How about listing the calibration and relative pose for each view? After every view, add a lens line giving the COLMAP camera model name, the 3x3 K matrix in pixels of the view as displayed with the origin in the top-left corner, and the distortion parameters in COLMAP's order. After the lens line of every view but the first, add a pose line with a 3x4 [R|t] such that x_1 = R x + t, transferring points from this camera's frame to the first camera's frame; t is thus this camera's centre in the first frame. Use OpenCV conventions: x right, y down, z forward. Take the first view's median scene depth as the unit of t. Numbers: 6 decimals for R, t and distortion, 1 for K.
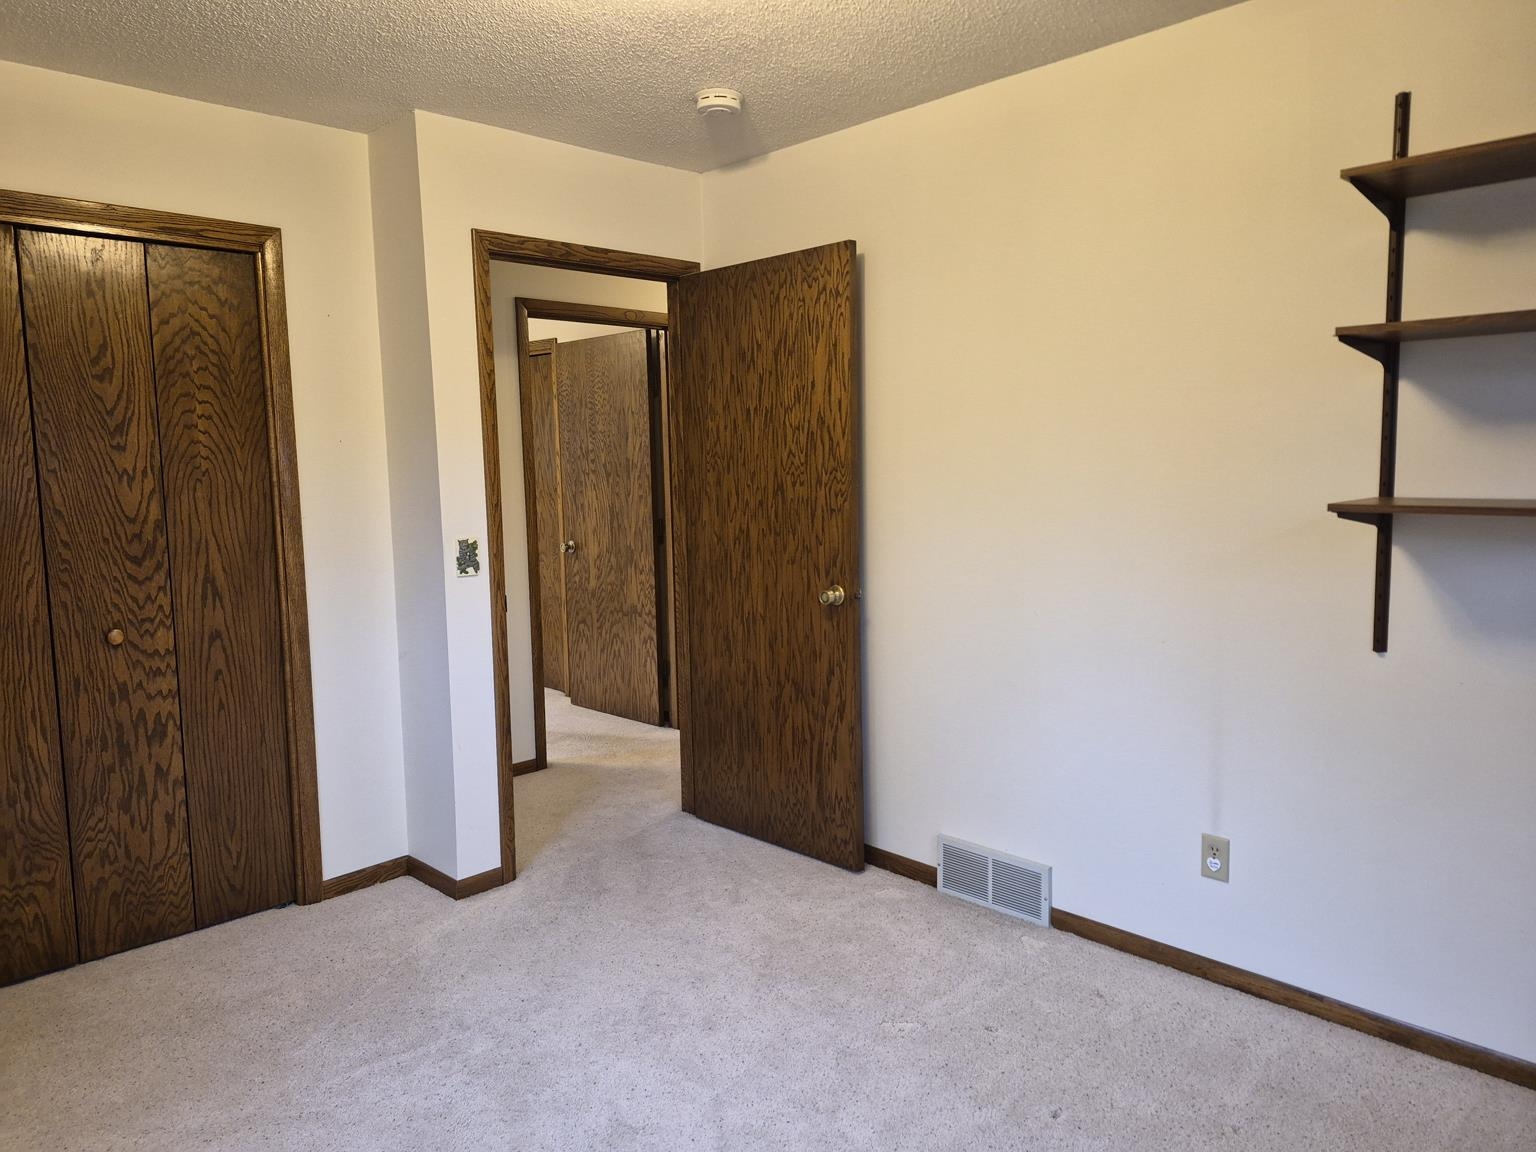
lens RADIAL K [[1063.8, 0, 769.5], [0, 1063.8, 574.0], [0, 0, 1]] dist [0.055791, -0.052334]
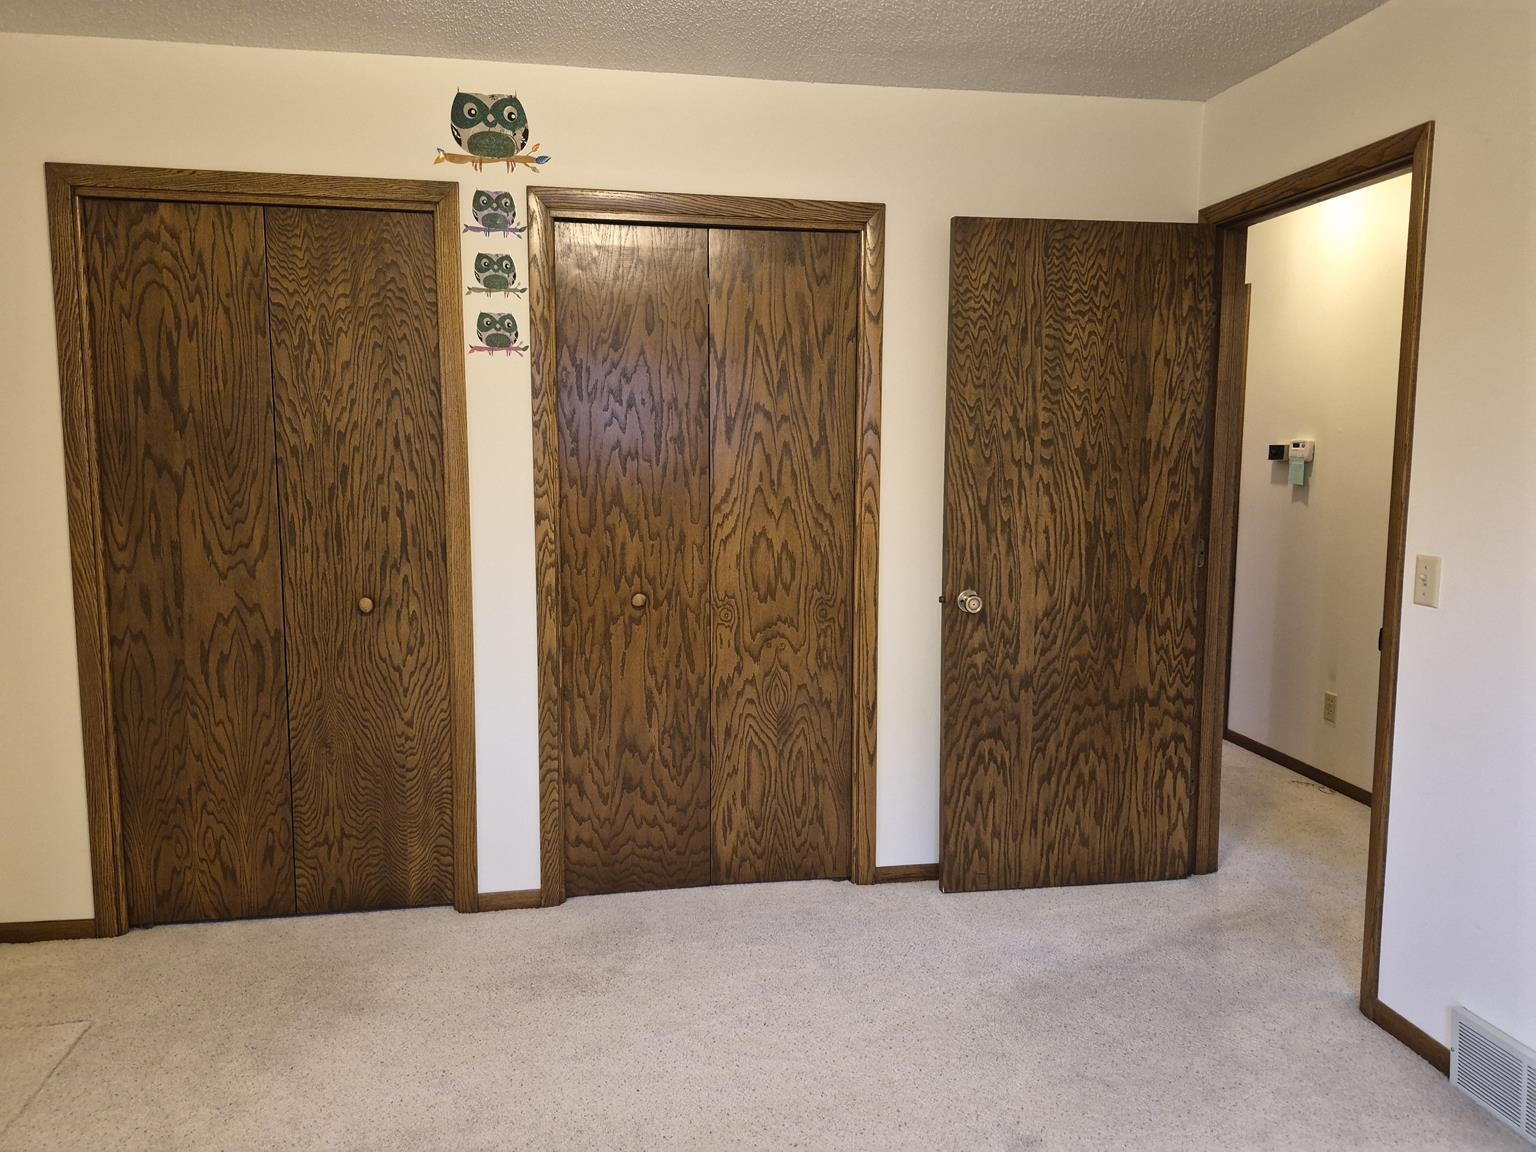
lens RADIAL K [[1063.8, 0, 735.2], [0, 1063.8, 555.0], [0, 0, 1]] dist [0.055791, -0.052334]
pose [[0.828516, 0.074326, -0.555011, 0.012308], [-0.074992, 0.996951, 0.021561, -0.044442], [0.554921, 0.023758, 0.831564, 0.419030]]
